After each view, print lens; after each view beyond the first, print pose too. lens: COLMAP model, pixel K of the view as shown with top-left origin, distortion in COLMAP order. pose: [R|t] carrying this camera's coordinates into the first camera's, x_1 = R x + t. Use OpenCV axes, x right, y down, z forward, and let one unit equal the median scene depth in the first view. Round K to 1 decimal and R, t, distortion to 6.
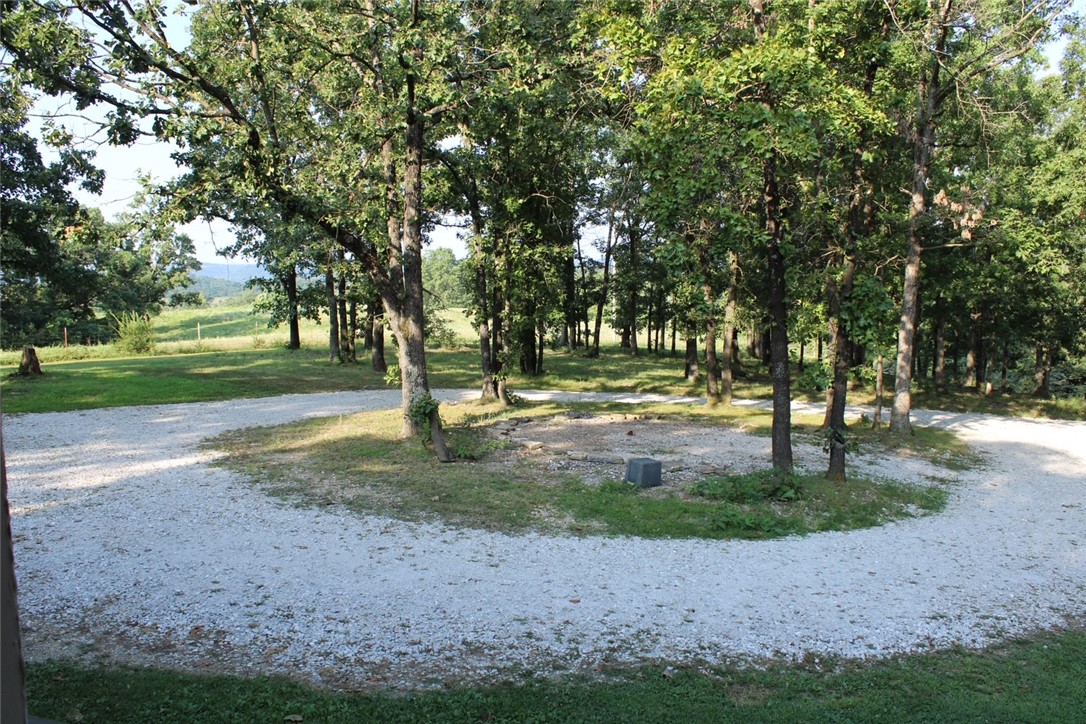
lens RADIAL K [[888.9, 0, 543.0], [0, 888.9, 362.0], [0, 0, 1]] dist [-0.166034, 0.134159]
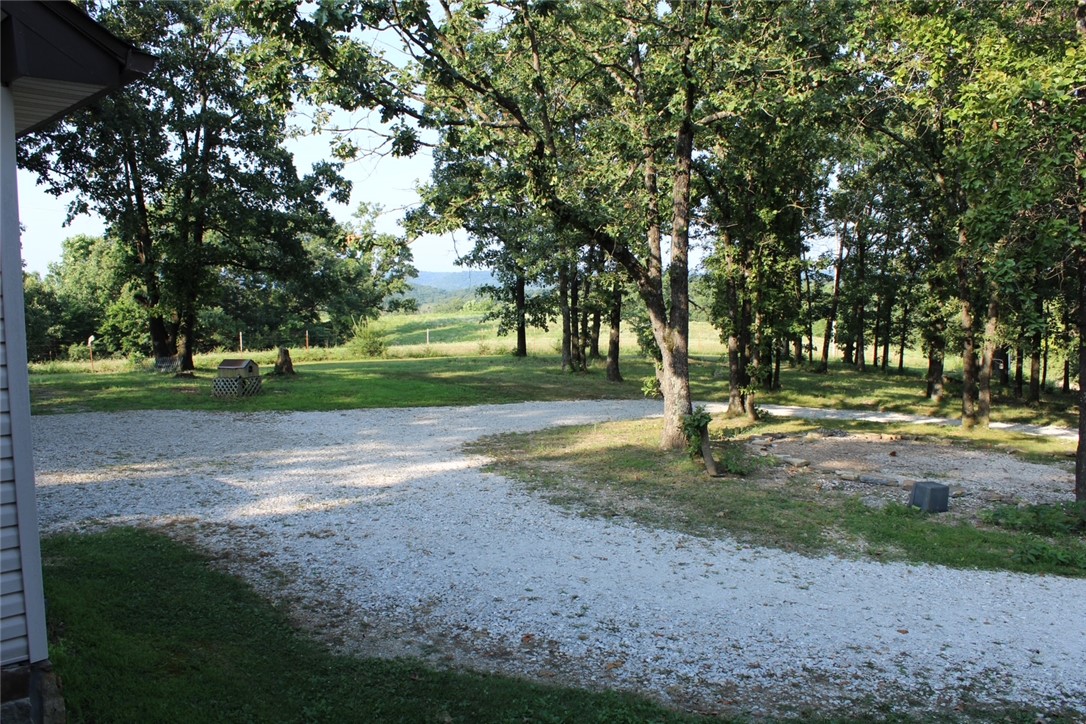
lens RADIAL K [[888.9, 0, 543.0], [0, 888.9, 362.0], [0, 0, 1]] dist [-0.166034, 0.134159]
pose [[0.976568, 0.025864, -0.213650, -0.100089], [-0.028299, 0.999565, -0.008344, -0.000754], [0.213341, 0.014195, 0.976875, 0.002301]]
